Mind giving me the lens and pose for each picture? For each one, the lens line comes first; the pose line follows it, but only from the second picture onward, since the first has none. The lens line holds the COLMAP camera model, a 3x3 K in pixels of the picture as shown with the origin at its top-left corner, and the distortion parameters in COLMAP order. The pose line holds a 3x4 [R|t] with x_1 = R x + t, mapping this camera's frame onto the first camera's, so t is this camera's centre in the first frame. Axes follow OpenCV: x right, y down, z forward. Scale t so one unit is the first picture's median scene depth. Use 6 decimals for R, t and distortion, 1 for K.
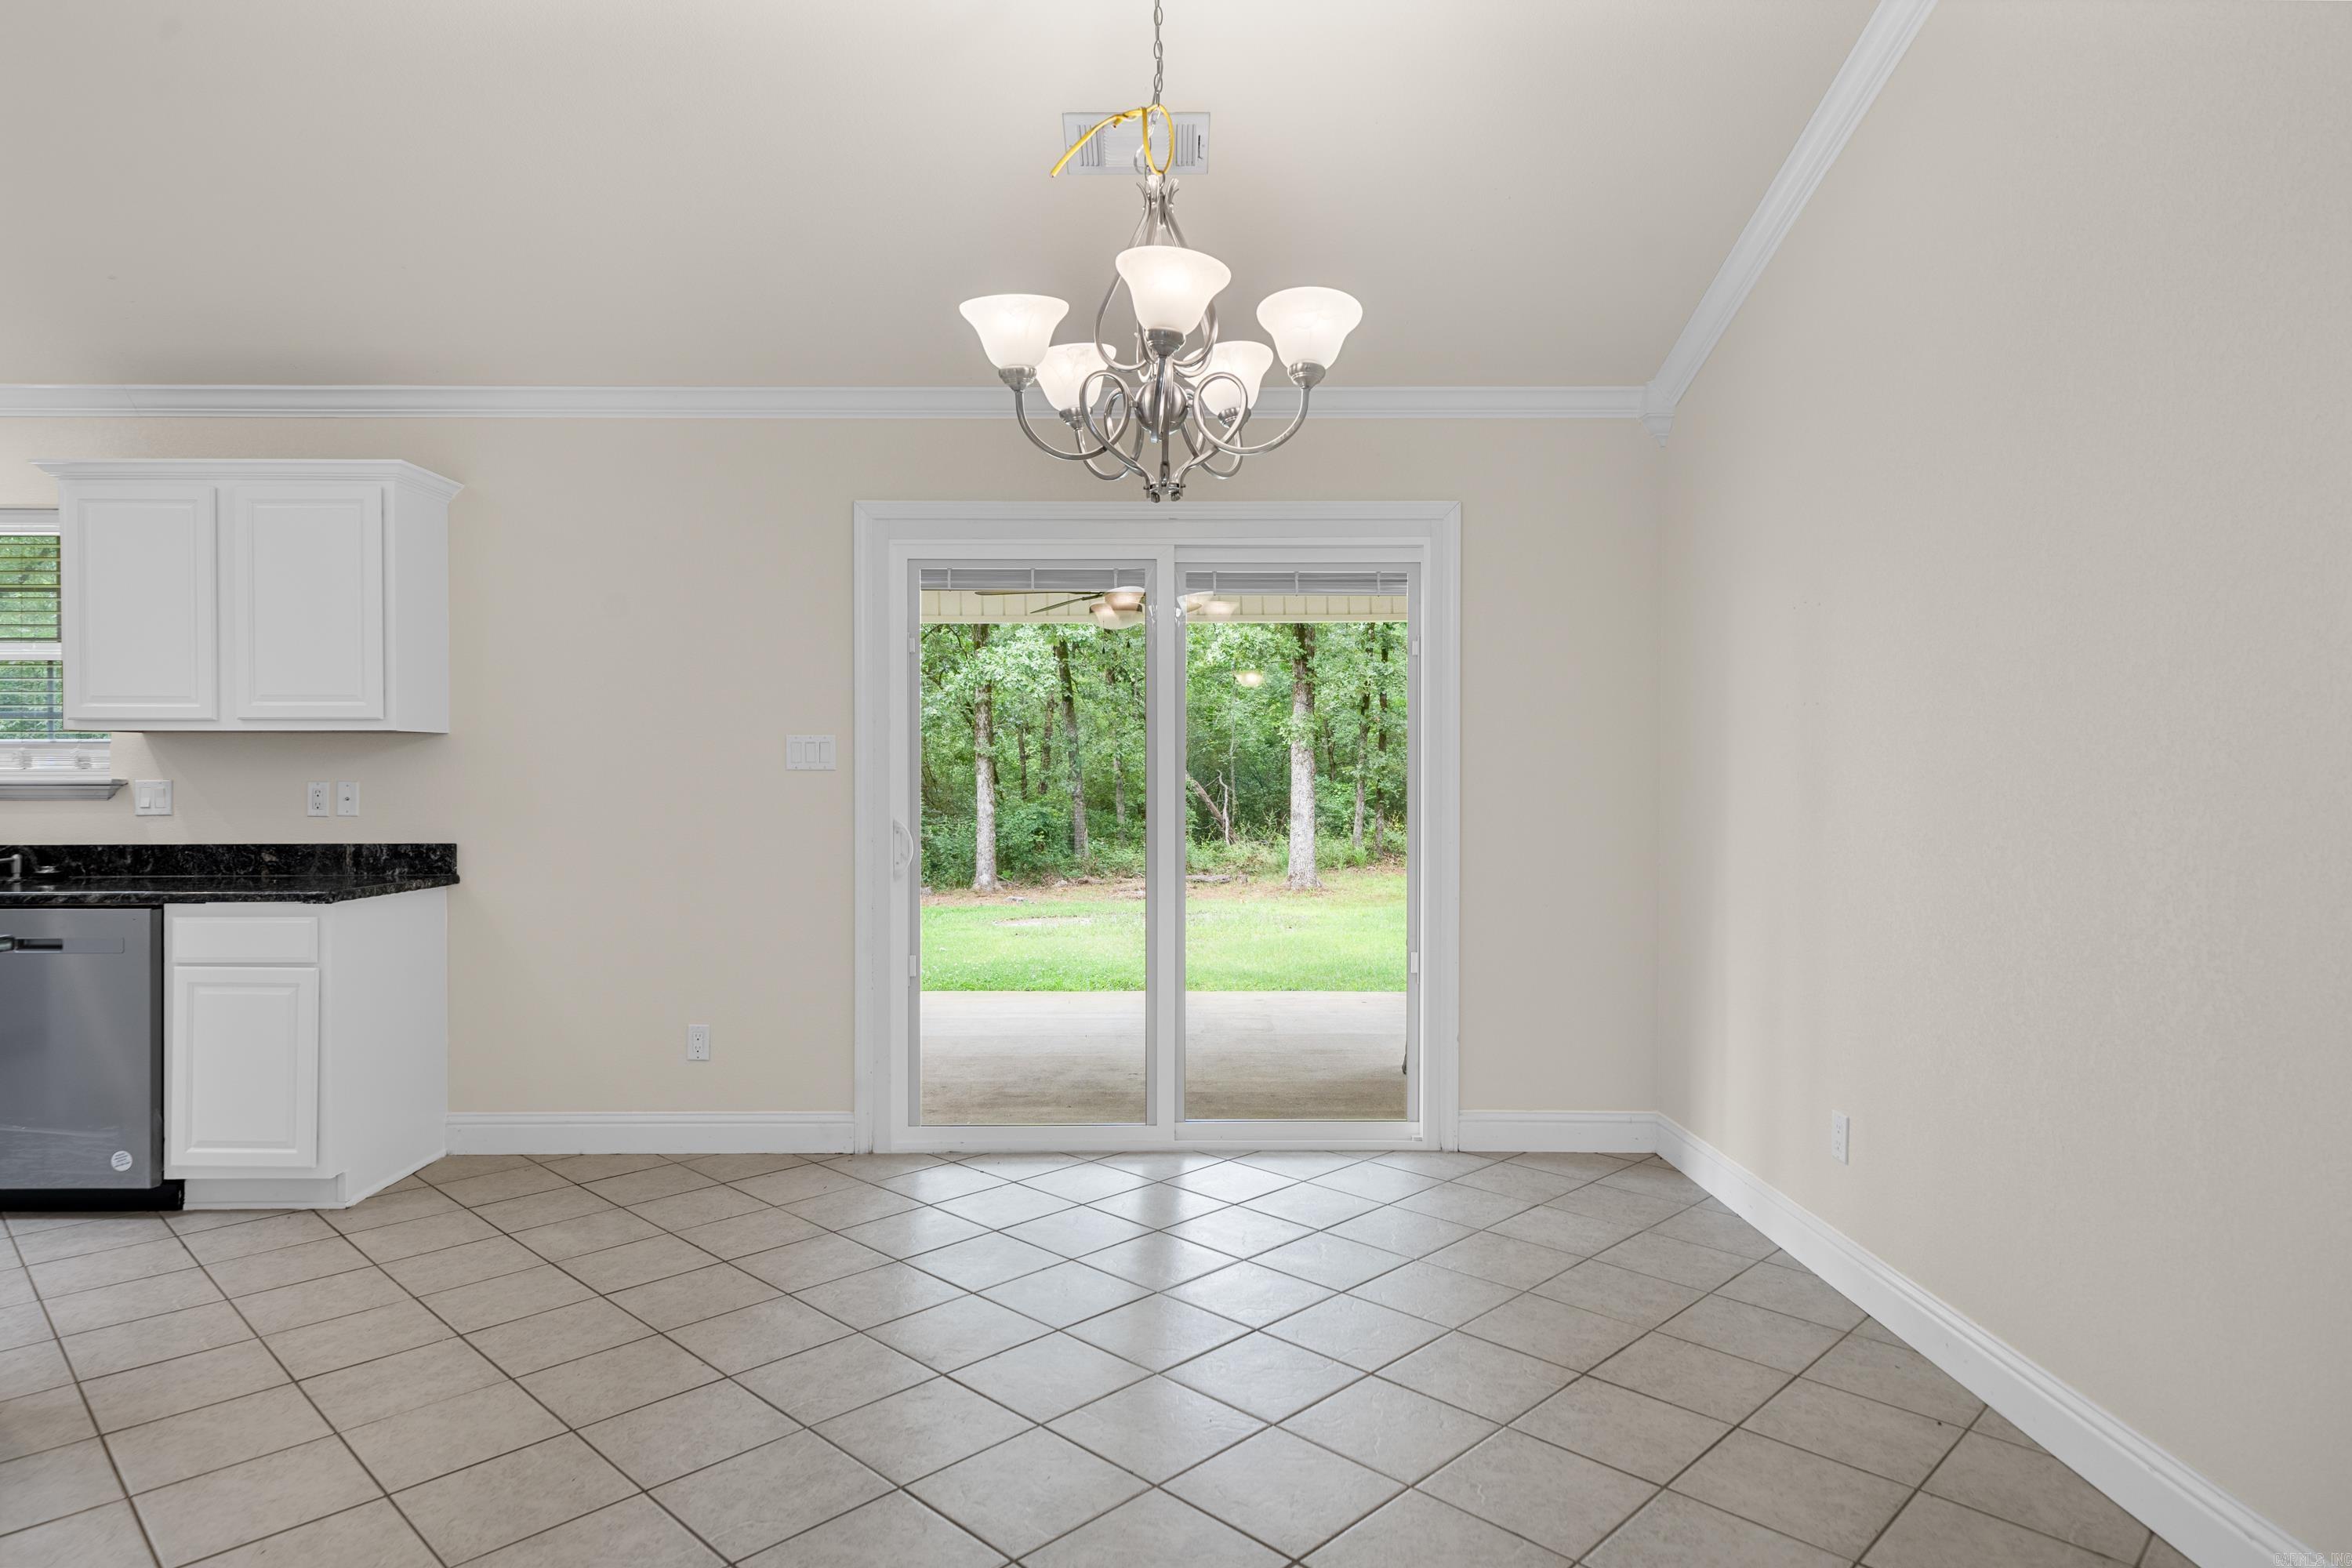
lens RADIAL K [[1340.2, 0, 1176.0], [0, 1340.2, 784.0], [0, 0, 1]] dist [0.002675, 0.000556]
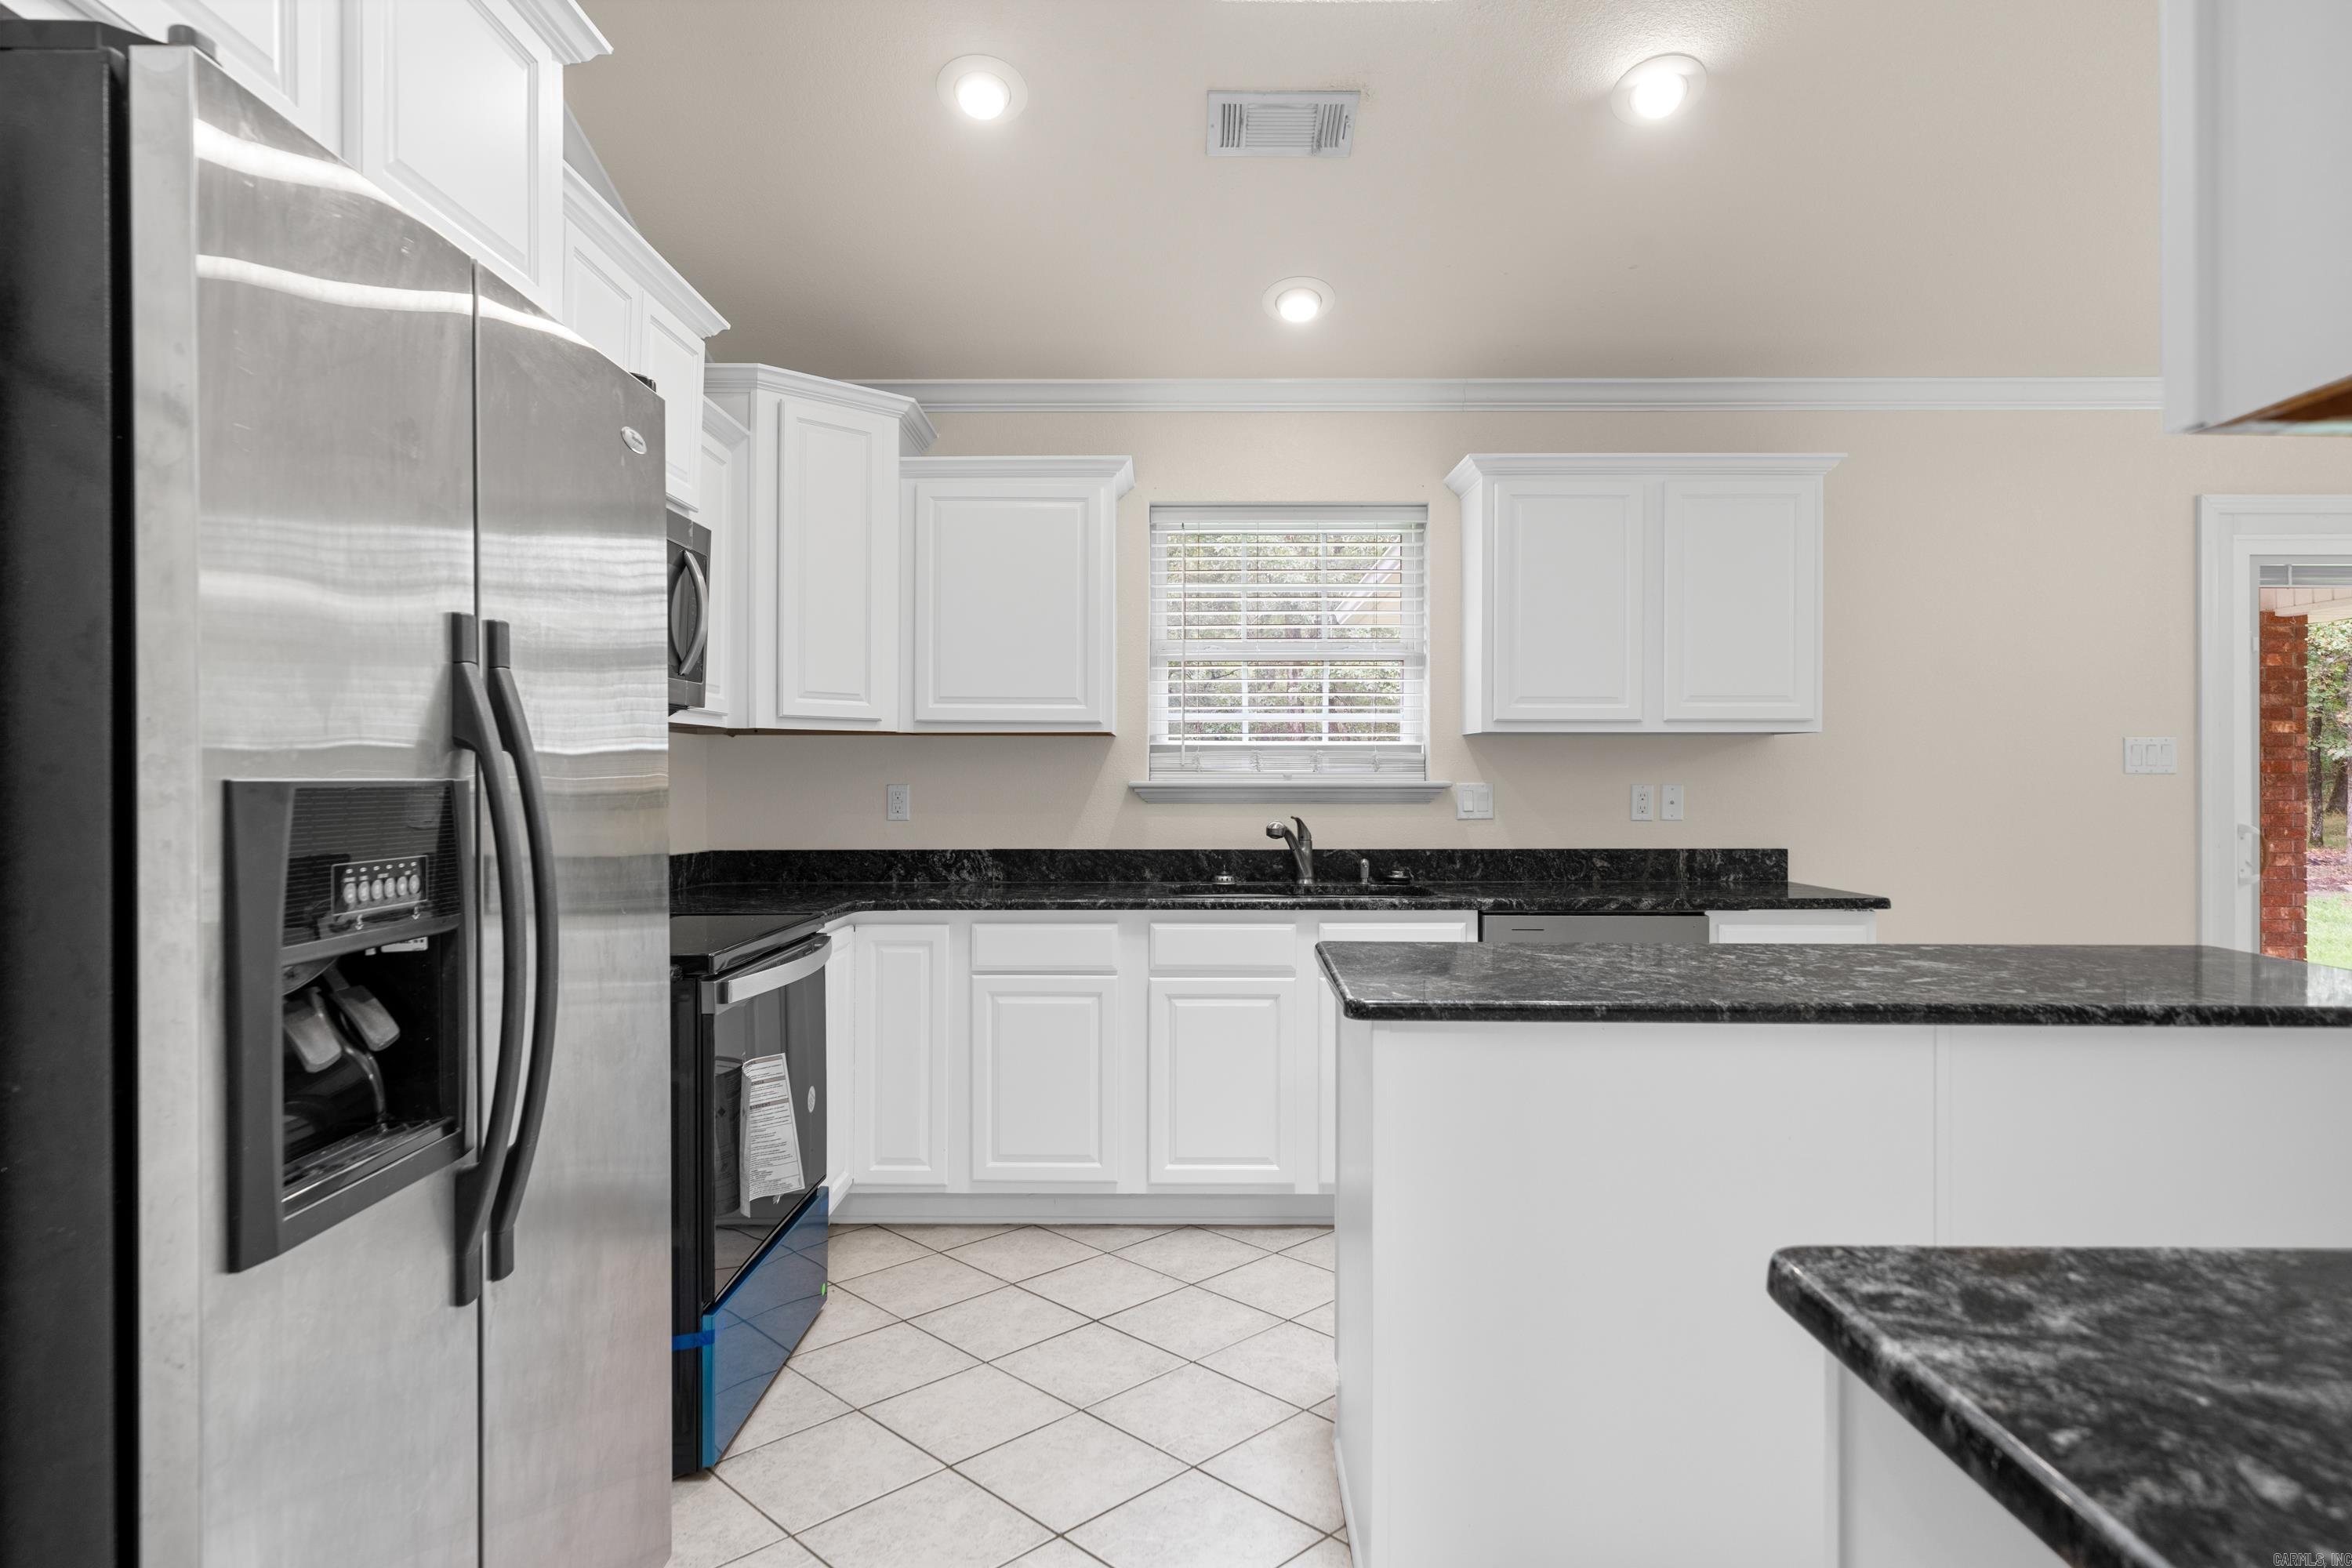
lens RADIAL K [[1340.2, 0, 1176.0], [0, 1340.2, 784.0], [0, 0, 1]] dist [0.002675, 0.000556]
pose [[0.999855, 0.000831, -0.016980, -0.971962], [-0.000875, 0.999996, -0.002552, 0.000288], [0.016978, 0.002567, 0.999853, 0.020152]]
